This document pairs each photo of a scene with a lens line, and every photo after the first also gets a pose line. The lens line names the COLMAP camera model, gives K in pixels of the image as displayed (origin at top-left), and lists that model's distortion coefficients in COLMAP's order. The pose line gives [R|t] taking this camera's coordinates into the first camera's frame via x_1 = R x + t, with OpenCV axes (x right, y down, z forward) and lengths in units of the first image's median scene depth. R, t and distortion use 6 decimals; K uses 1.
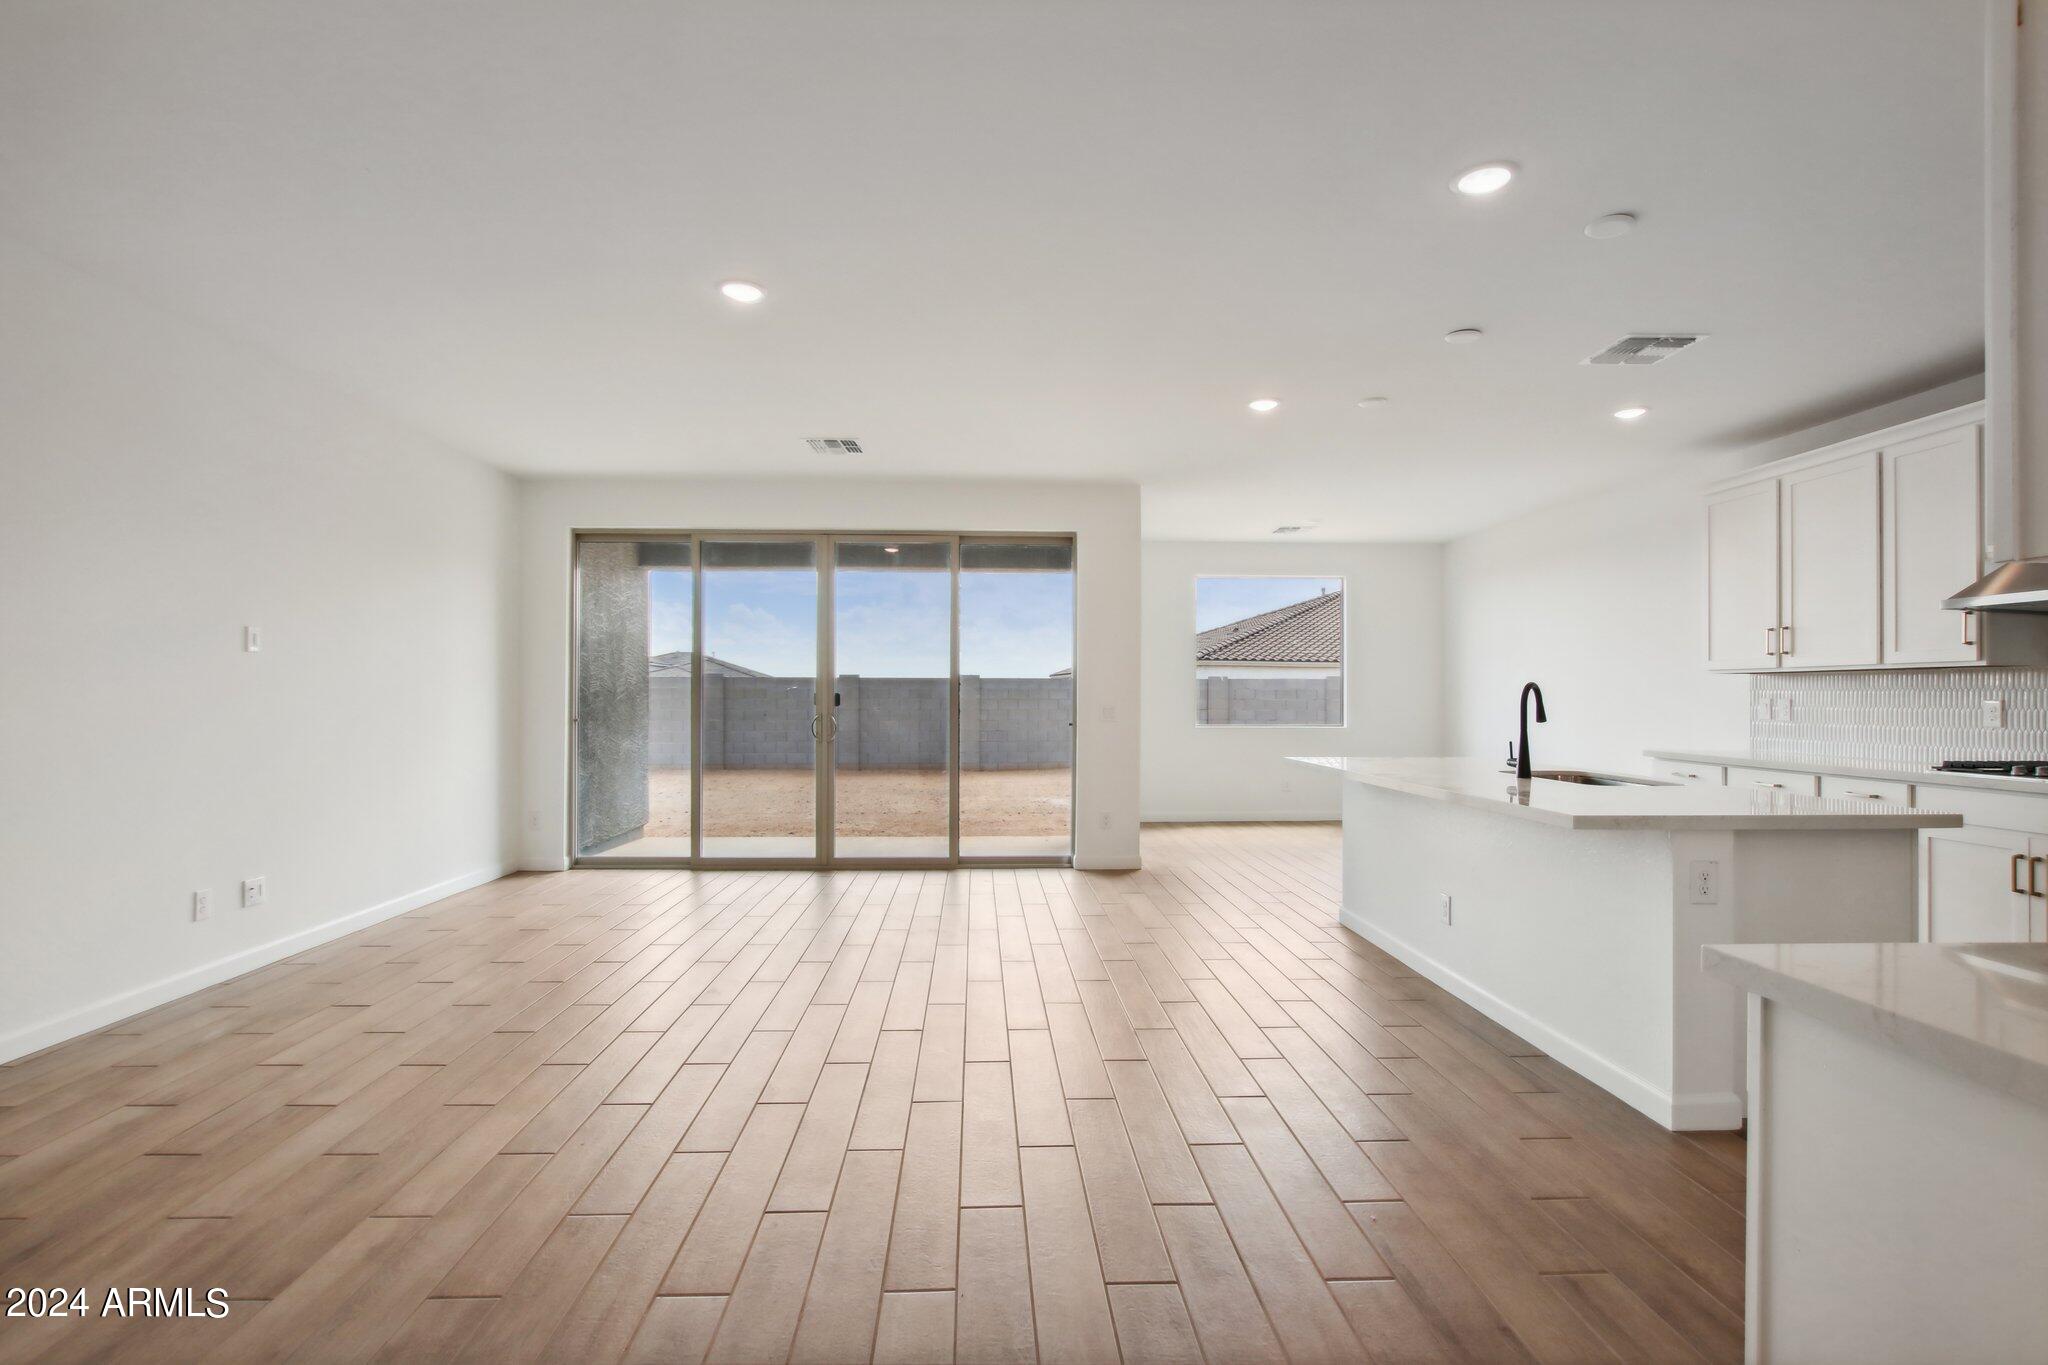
lens RADIAL K [[964.4, 0, 1024.0], [0, 964.4, 682.5], [0, 0, 1]] dist [0.002206, 0.000291]
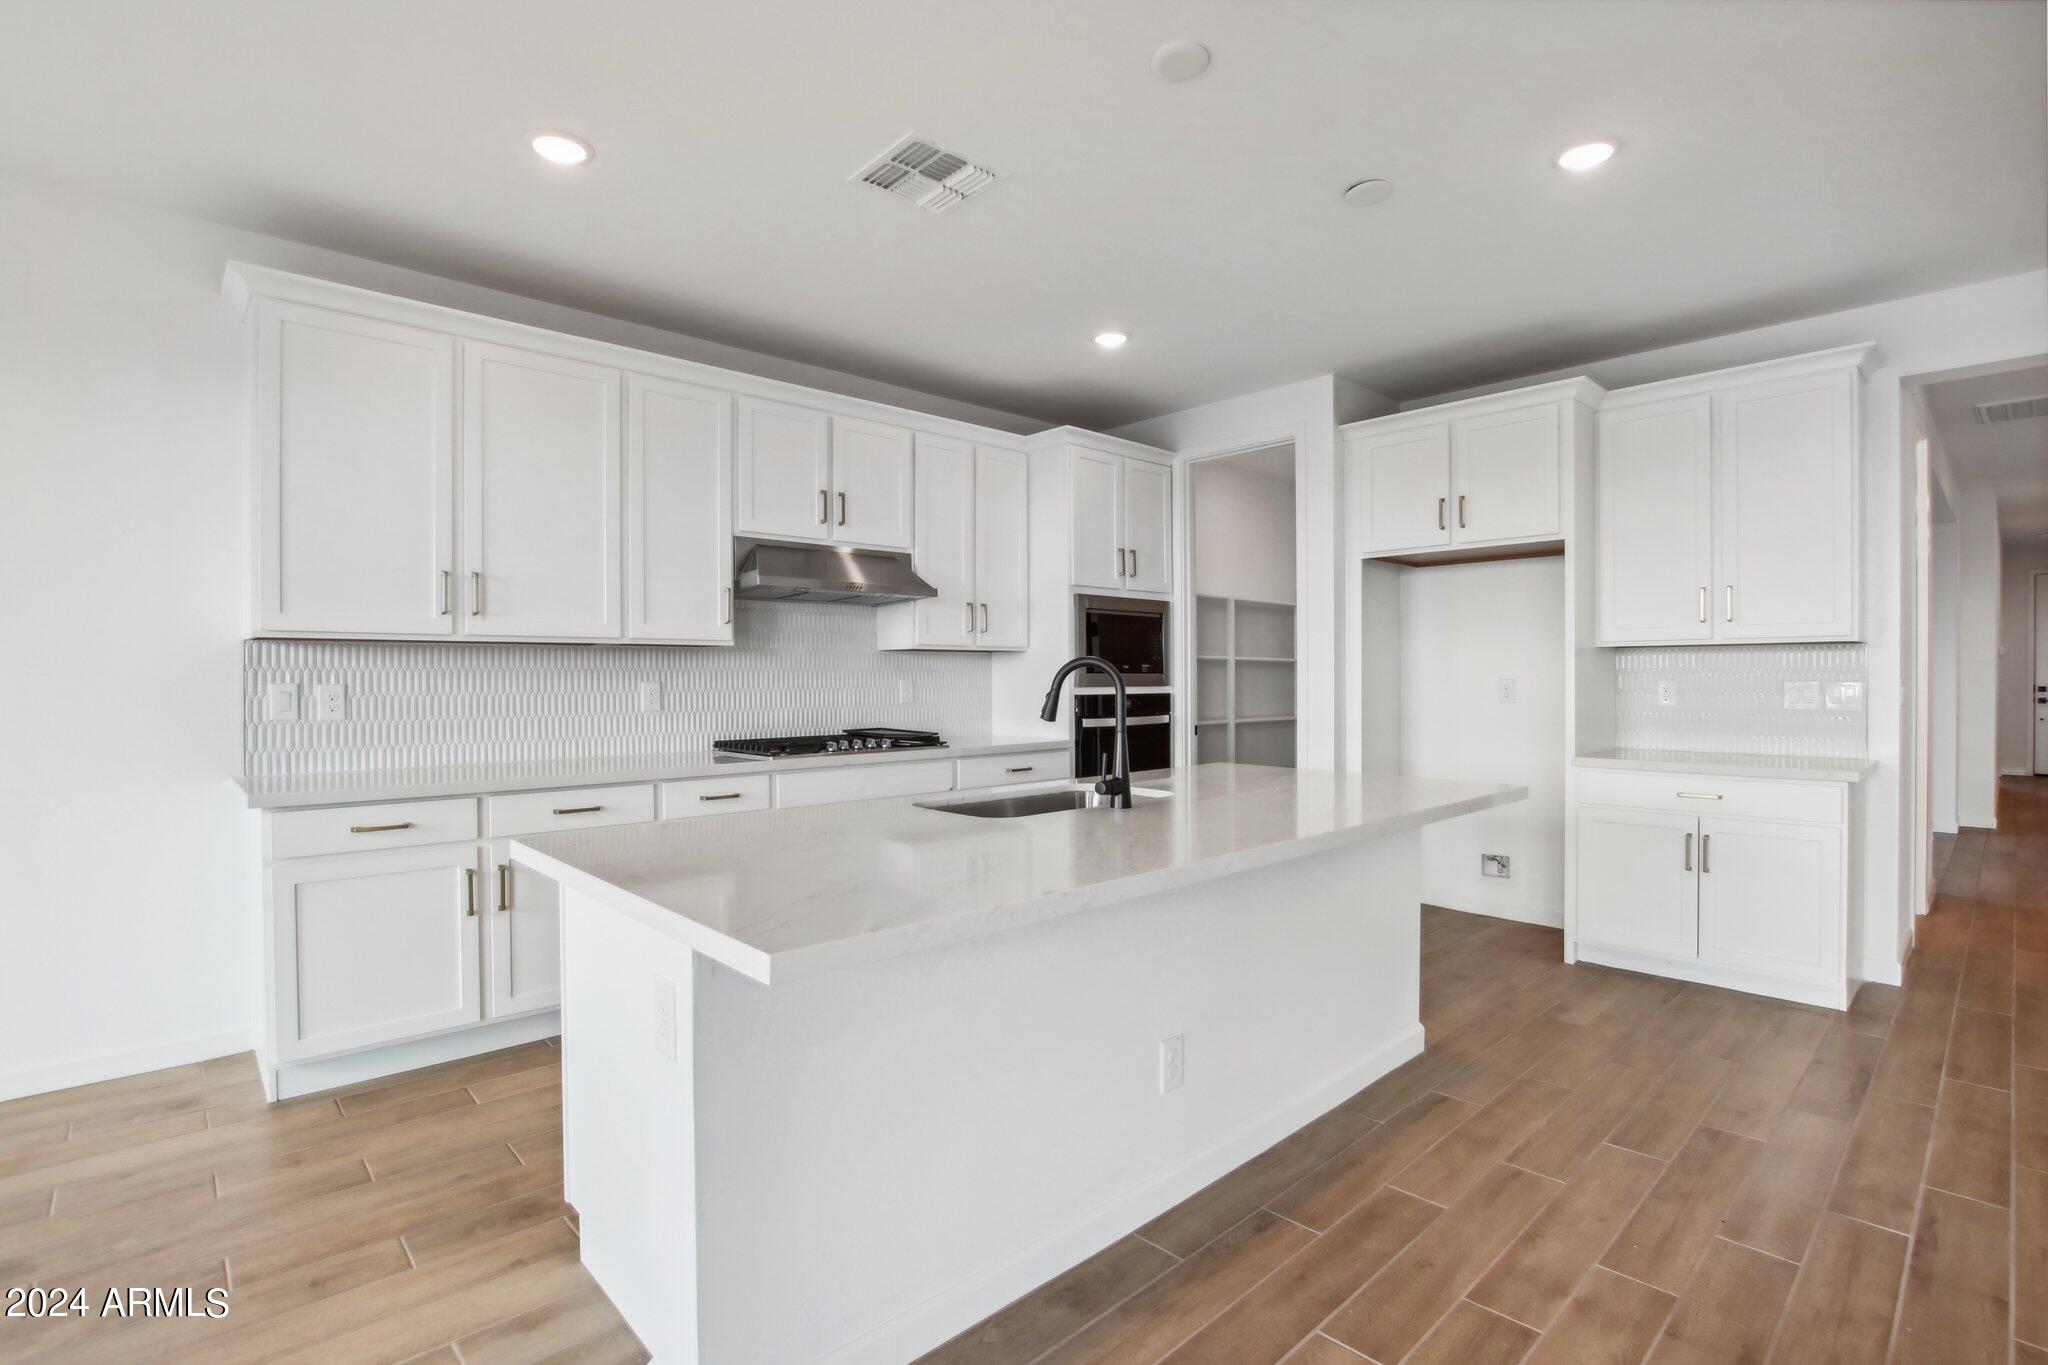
lens RADIAL K [[961.0, 0, 1024.0], [0, 961.0, 682.5], [0, 0, 1]] dist [-0.026767, -0.000137]
pose [[-0.646567, -0.005472, 0.762838, 0.059729], [-0.007572, 0.999971, 0.000755, 0.013065], [-0.762820, -0.005288, -0.646590, 1.120989]]
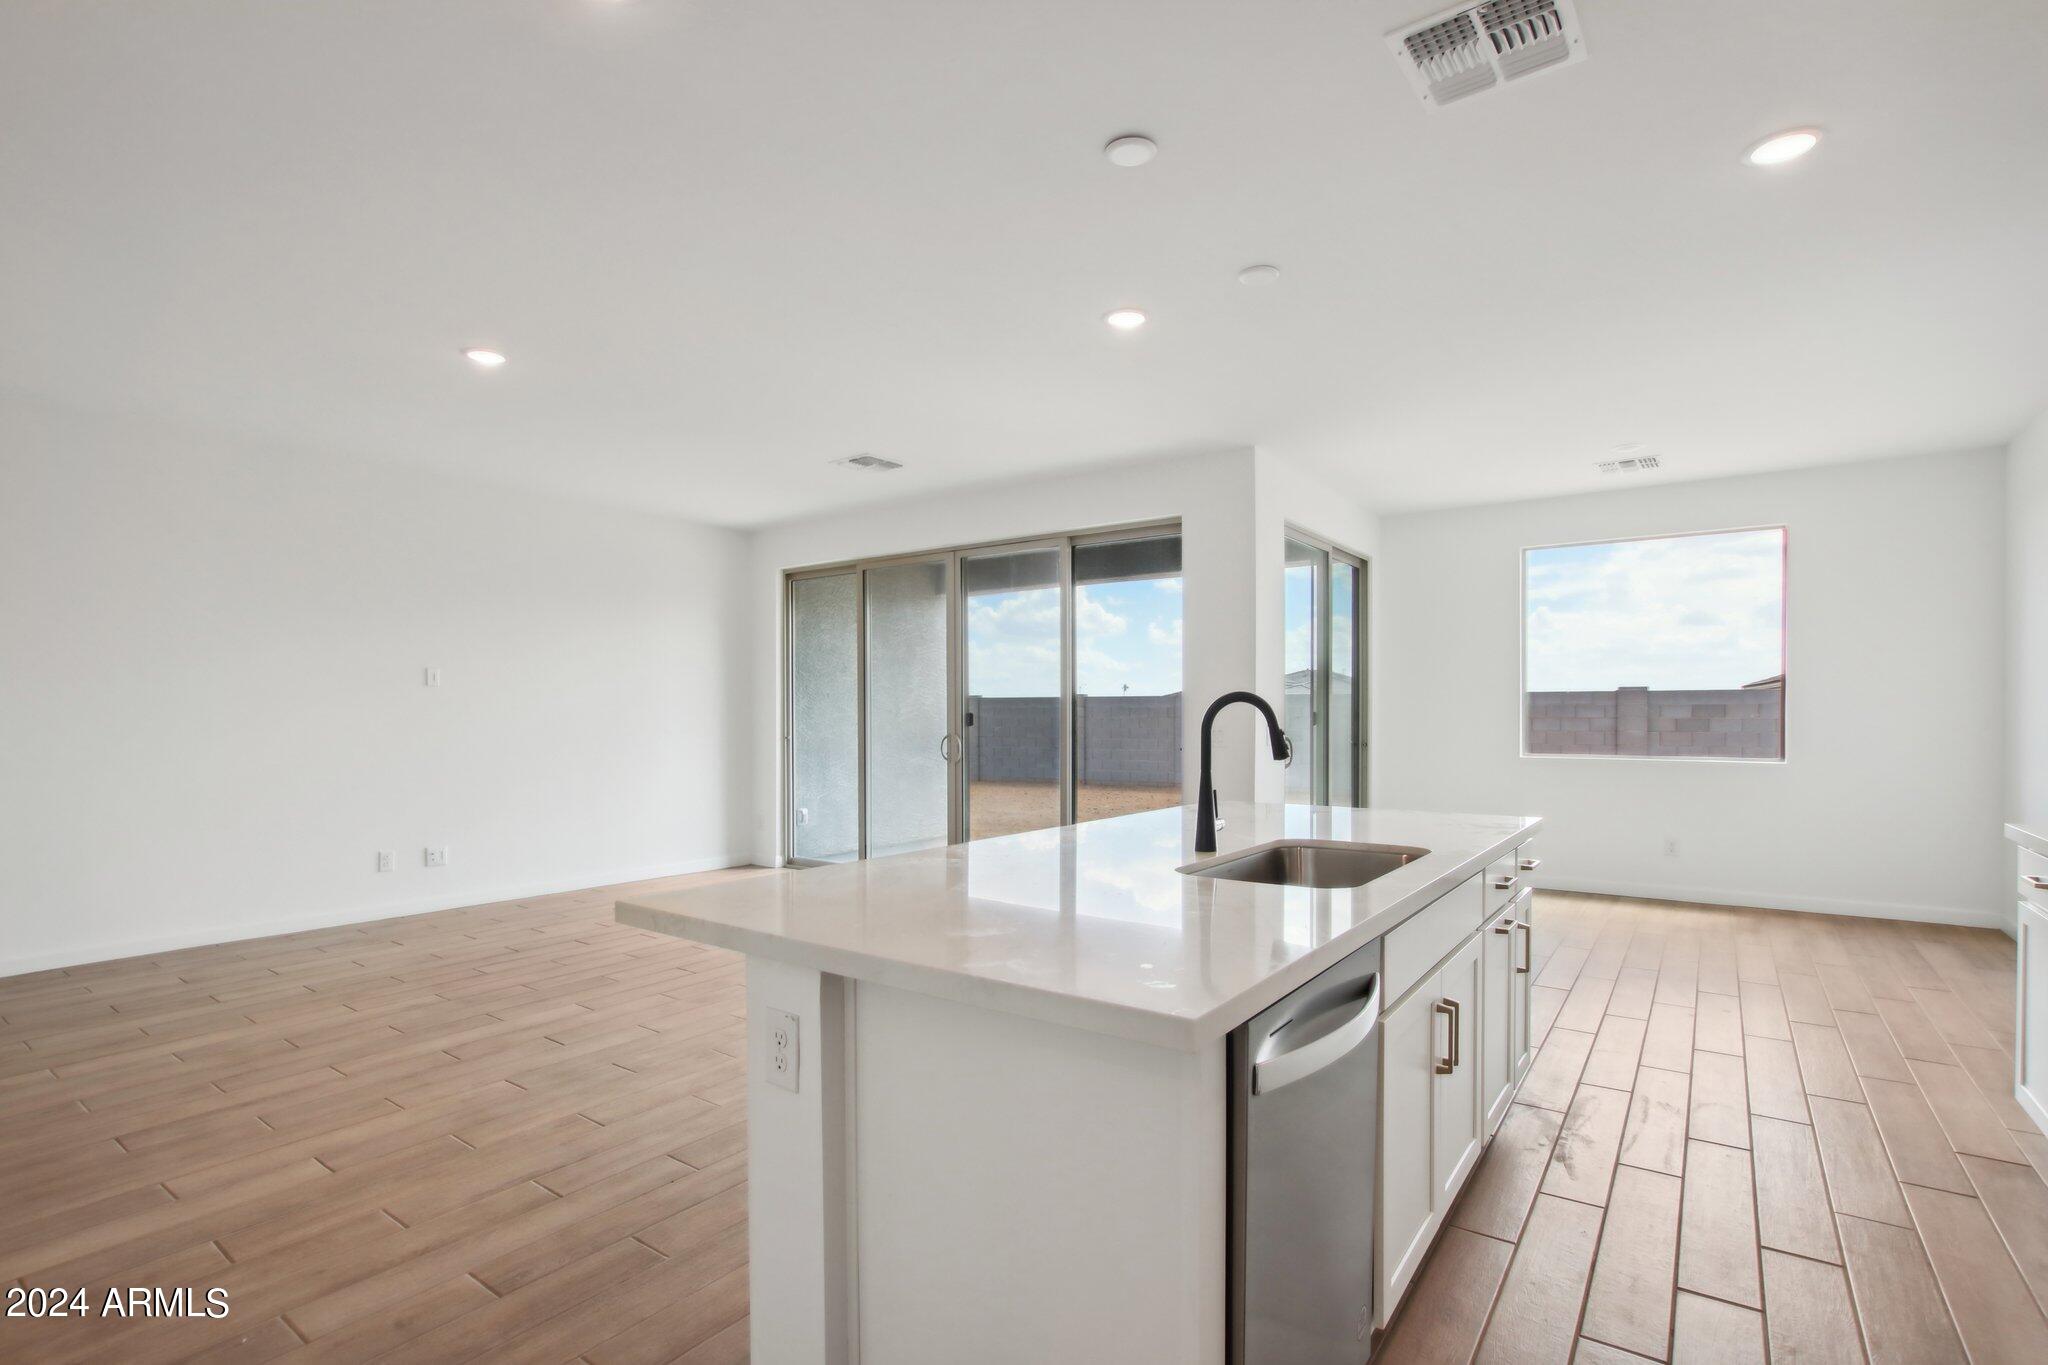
lens RADIAL K [[961.6, 0, 1019.5], [0, 961.6, 705.7], [0, 0, 1]] dist [-0.015044, 0.000326]
pose [[0.777233, -0.006821, -0.629176, 0.613191], [0.010815, 0.999938, 0.002519, 0.002278], [0.629120, -0.008763, 0.777259, 0.376237]]
